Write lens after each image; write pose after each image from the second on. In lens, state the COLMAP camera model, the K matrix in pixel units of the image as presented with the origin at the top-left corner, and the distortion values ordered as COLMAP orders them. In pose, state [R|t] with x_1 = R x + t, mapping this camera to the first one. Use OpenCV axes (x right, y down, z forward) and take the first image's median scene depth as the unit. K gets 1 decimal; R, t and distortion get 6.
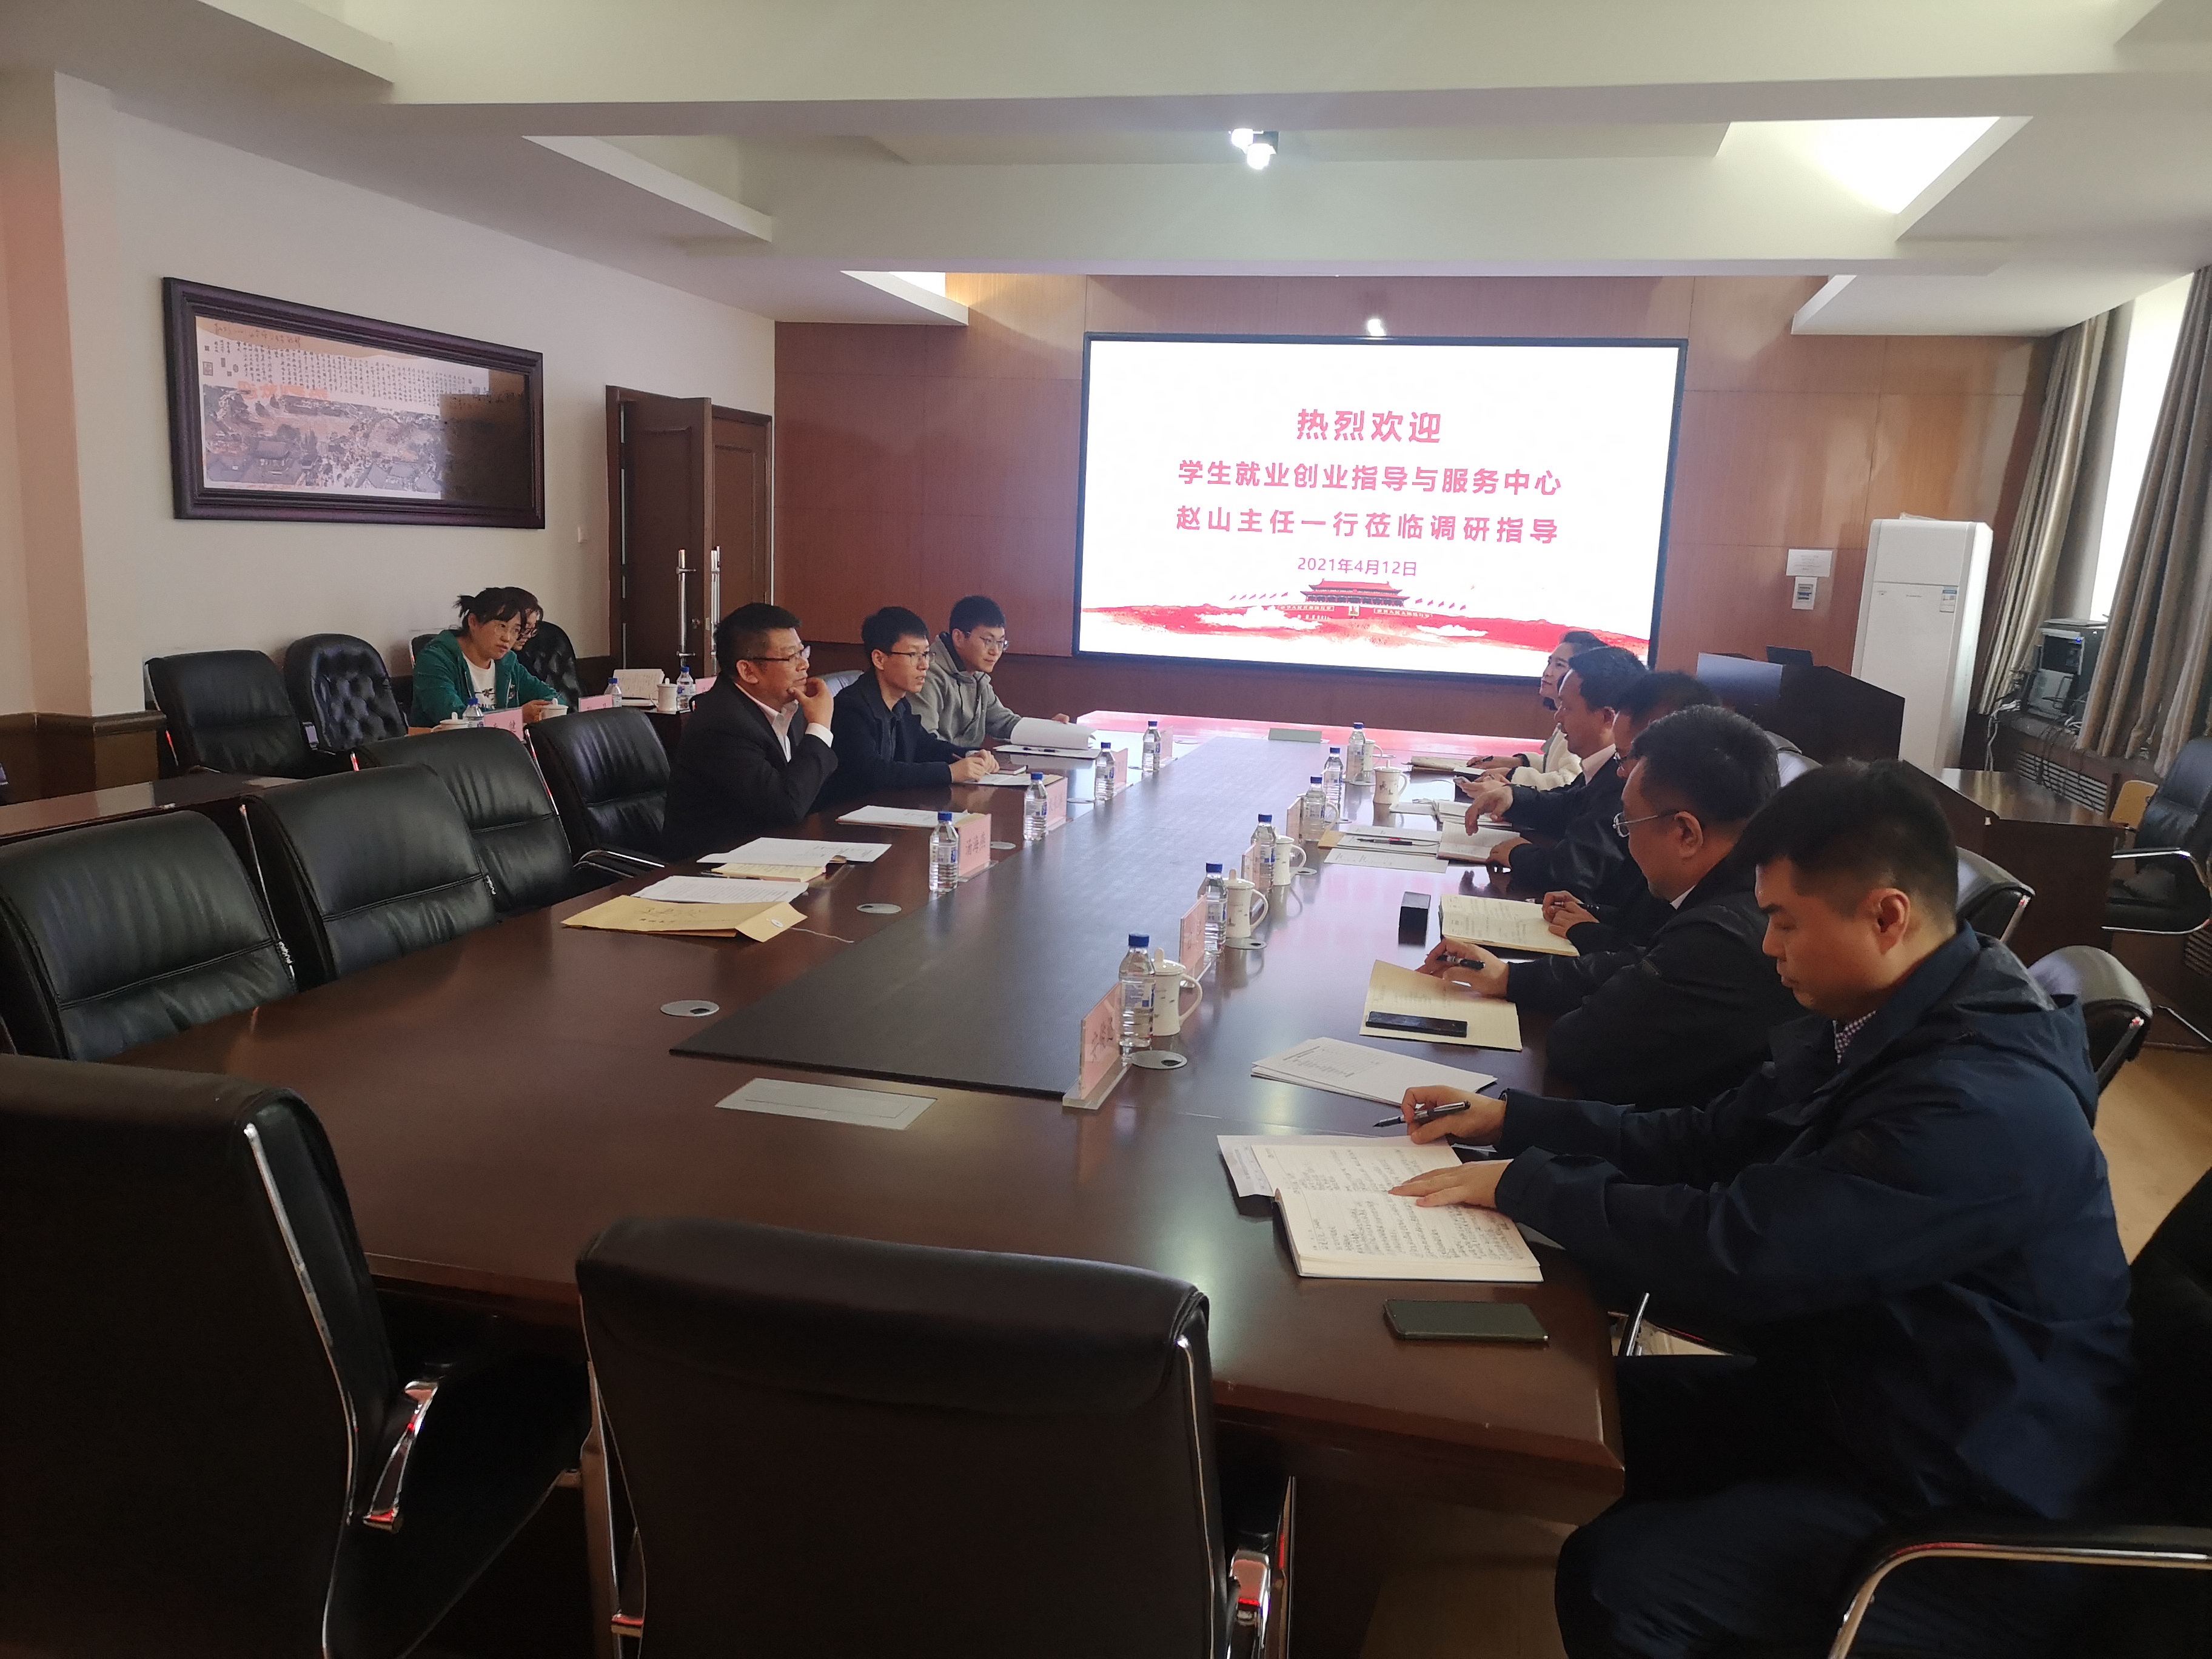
lens RADIAL K [[1640.3, 0, 1106.0], [0, 1640.3, 829.5], [0, 0, 1]] dist [0.051036, -0.043897]
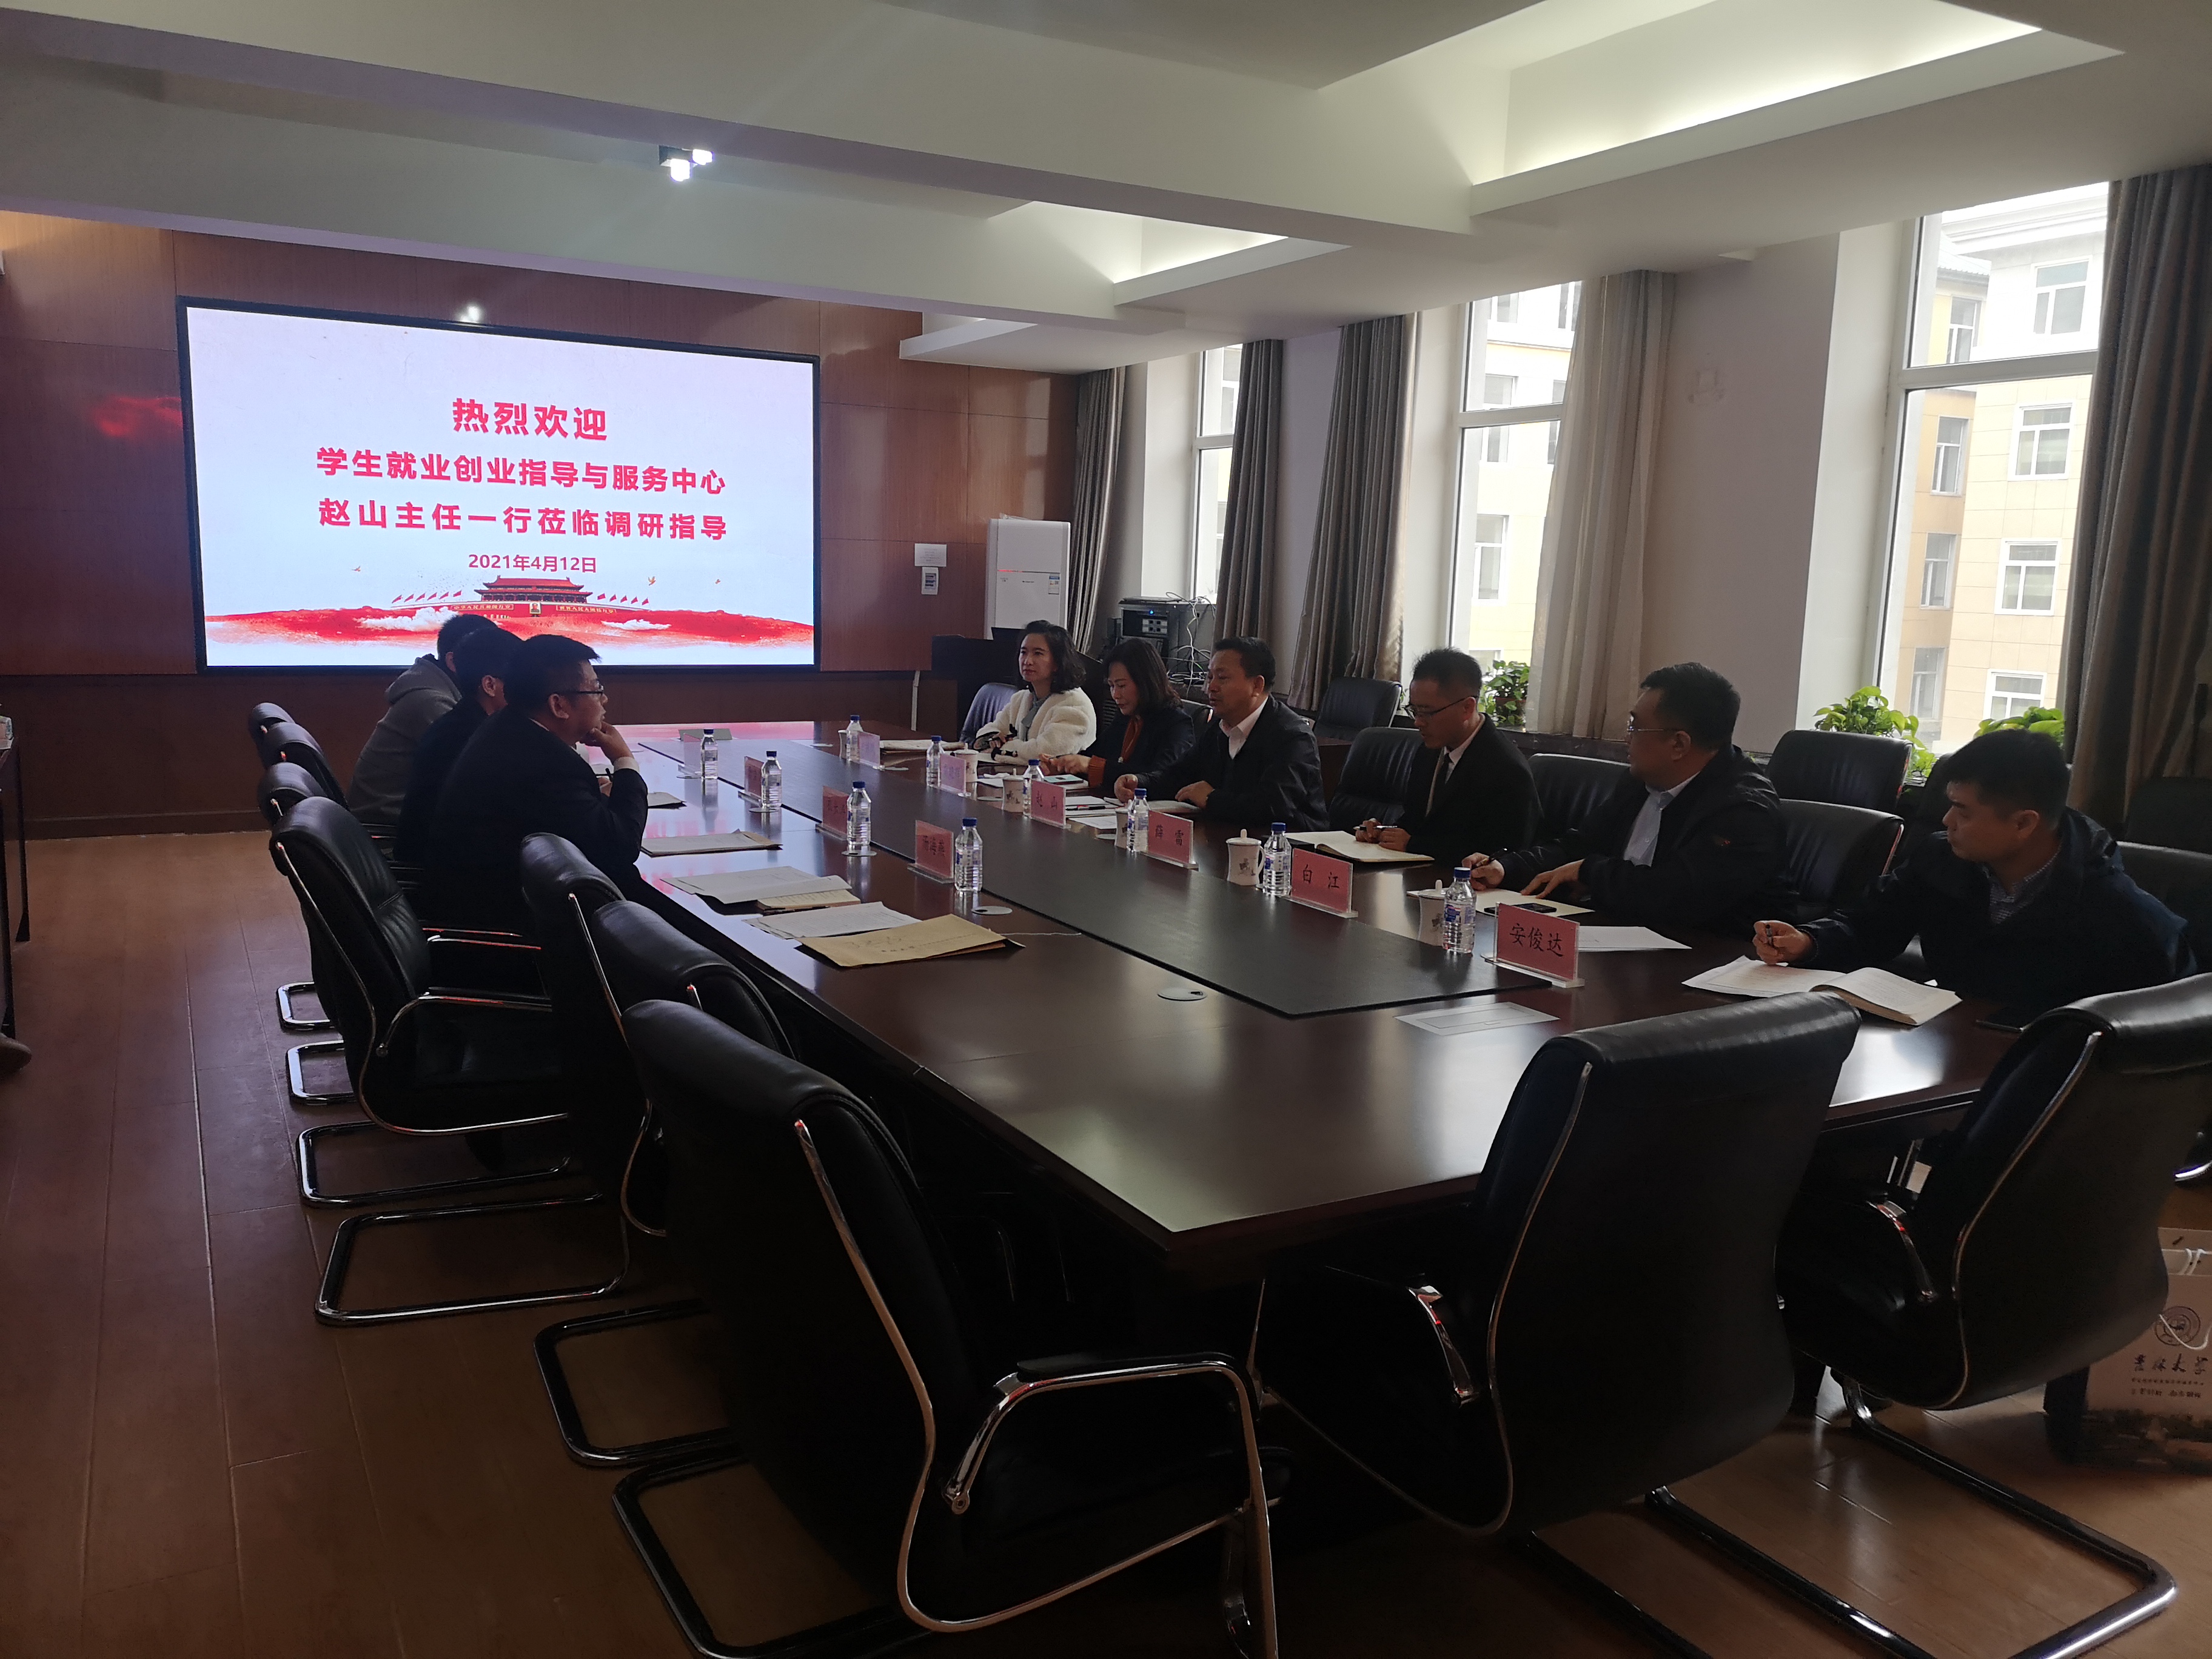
lens RADIAL K [[1640.3, 0, 1106.0], [0, 1640.3, 829.5], [0, 0, 1]] dist [0.051036, -0.043897]
pose [[0.739873, -0.128172, 0.660424, -0.267073], [0.119984, 0.991084, 0.057927, -0.019107], [-0.661961, 0.036382, 0.748655, 0.044892]]
